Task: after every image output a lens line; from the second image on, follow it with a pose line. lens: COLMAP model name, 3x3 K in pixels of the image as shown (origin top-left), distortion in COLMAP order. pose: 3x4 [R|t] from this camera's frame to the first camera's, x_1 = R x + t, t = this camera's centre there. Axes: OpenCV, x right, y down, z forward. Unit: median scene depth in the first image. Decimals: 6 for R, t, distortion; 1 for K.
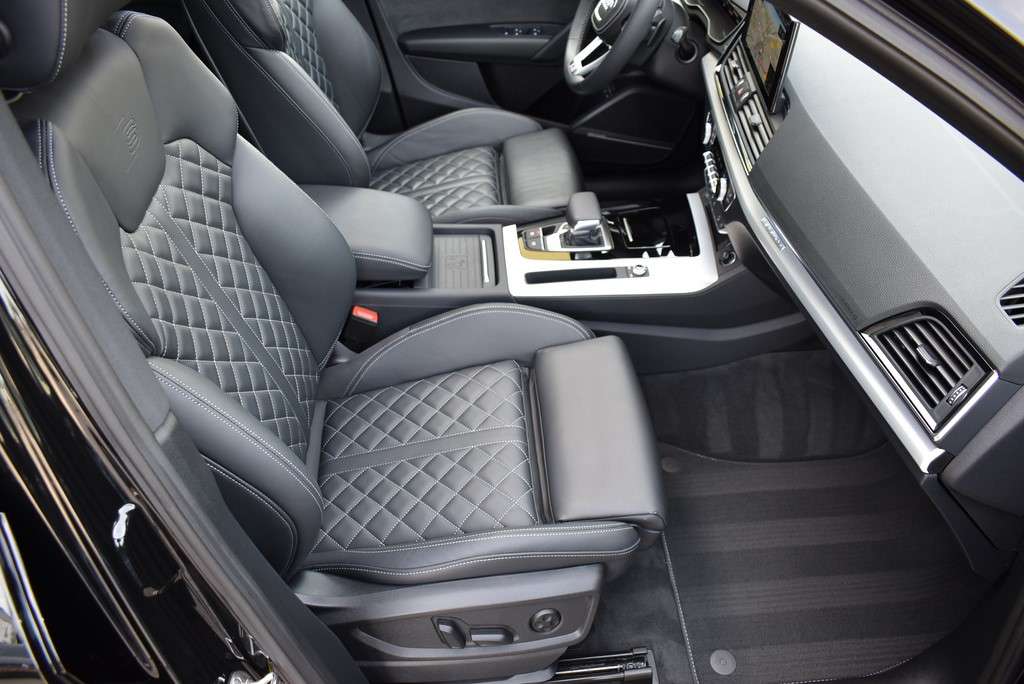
lens RADIAL K [[796.1, 0, 507.9], [0, 796.1, 342.9], [0, 0, 1]] dist [-0.096029, 0.000893]
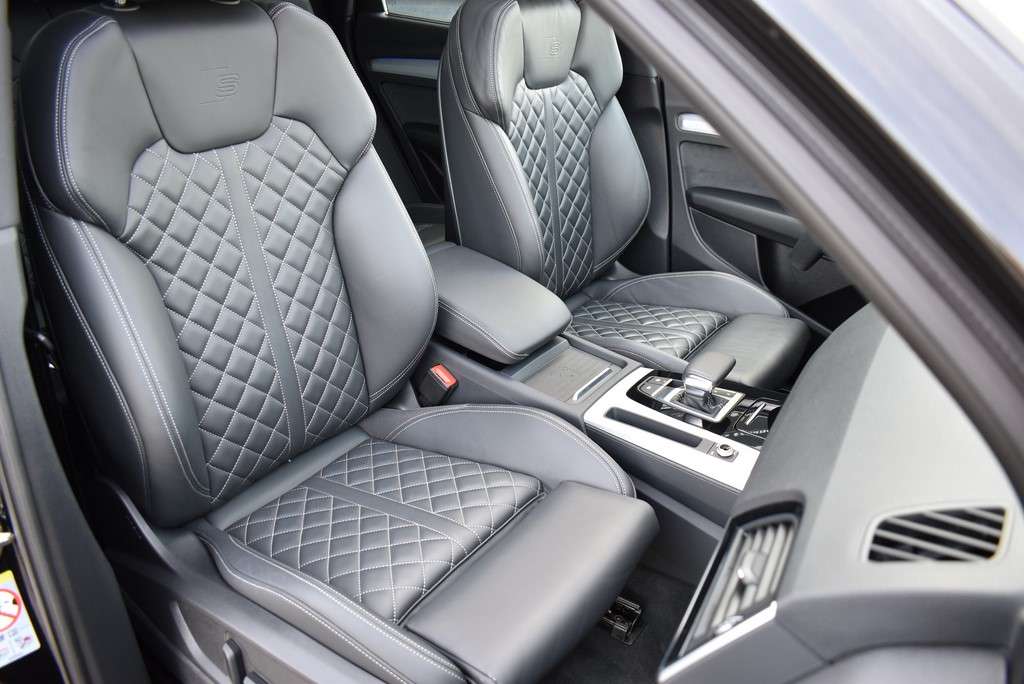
lens RADIAL K [[796.1, 0, 510.5], [0, 796.1, 343.6], [0, 0, 1]] dist [-0.096029, 0.000893]
pose [[0.775329, 0.333760, -0.536161, 0.386871], [-0.466753, 0.874714, -0.130451, 0.018076], [0.425449, 0.351397, 0.833975, 0.204737]]
